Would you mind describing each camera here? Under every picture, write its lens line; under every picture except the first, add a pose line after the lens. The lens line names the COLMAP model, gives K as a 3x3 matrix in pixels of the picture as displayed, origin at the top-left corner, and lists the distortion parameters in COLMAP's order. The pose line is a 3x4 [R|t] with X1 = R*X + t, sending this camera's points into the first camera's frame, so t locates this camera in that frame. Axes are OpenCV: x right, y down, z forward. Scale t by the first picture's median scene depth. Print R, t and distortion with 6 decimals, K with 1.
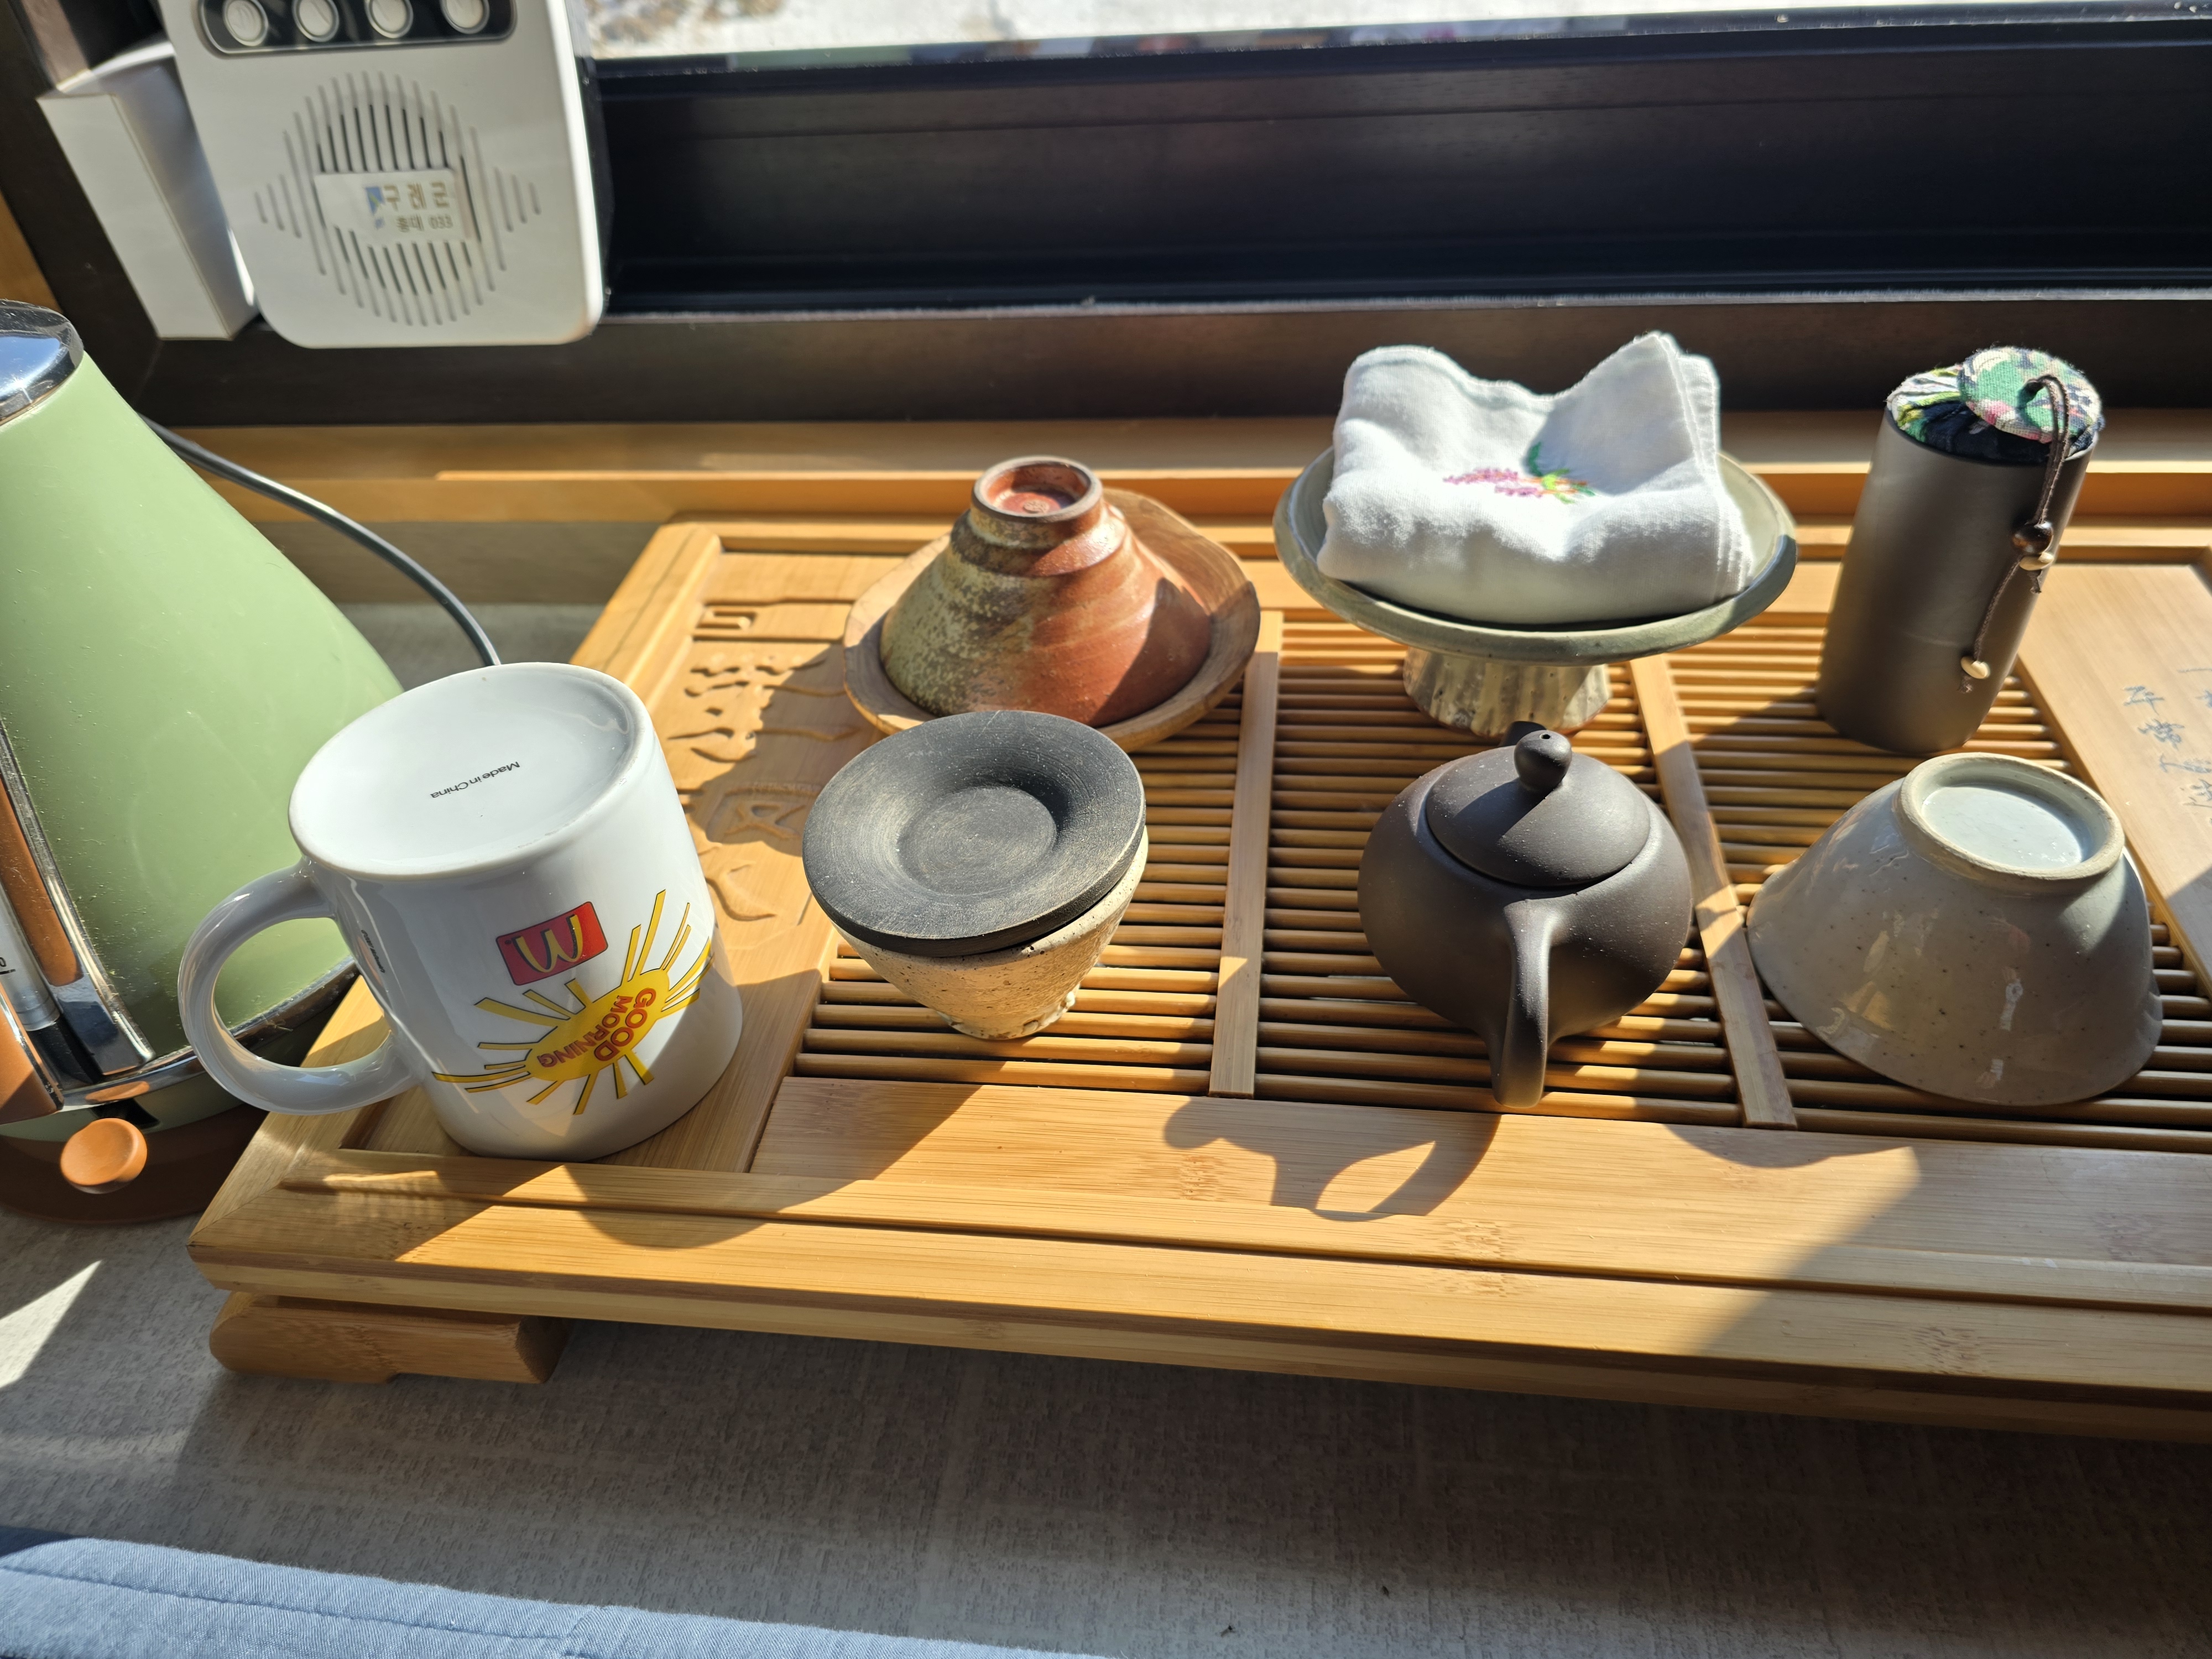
lens RADIAL K [[1479.3, 0, 1100.2], [0, 1479.3, 827.5], [0, 0, 1]] dist [0.020652, -0.011899]
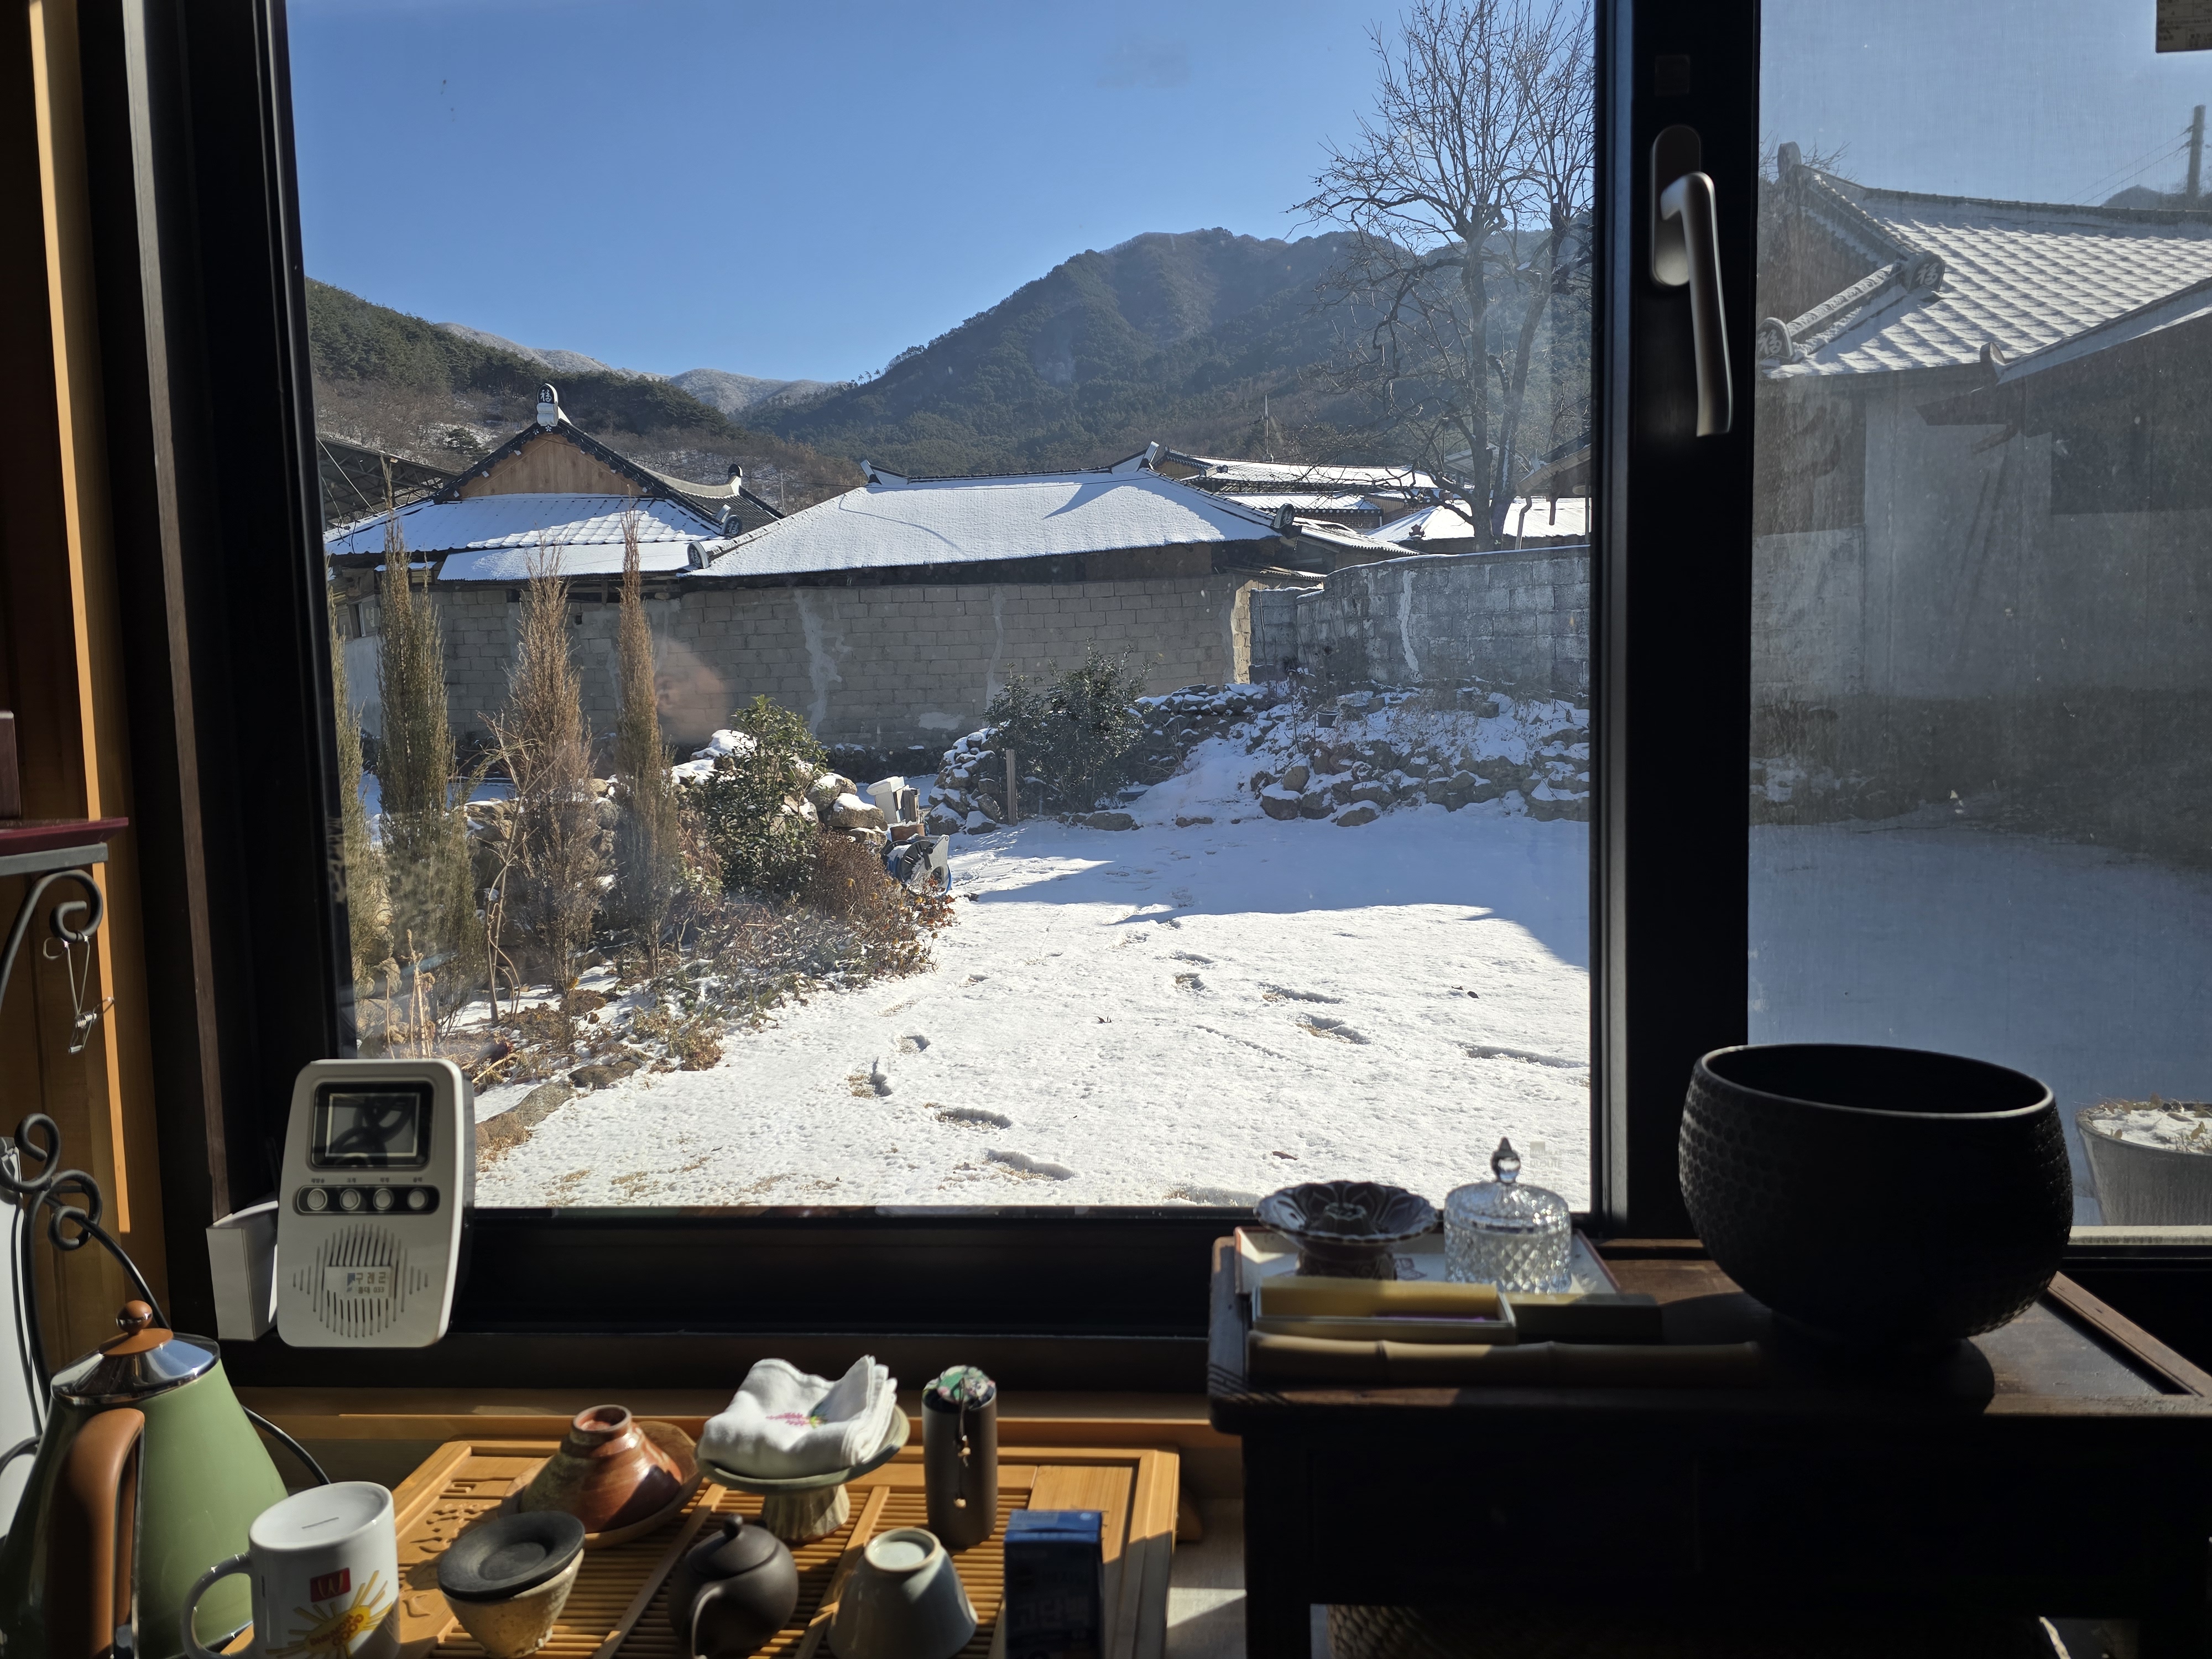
lens RADIAL K [[1479.3, 0, 1094.6], [0, 1479.3, 811.7], [0, 0, 1]] dist [0.020652, -0.011899]
pose [[0.999346, 0.027319, 0.023707, 0.635087], [-0.007737, 0.801695, -0.597683, 0.384640], [-0.035334, 0.597109, 0.801382, -1.429459]]
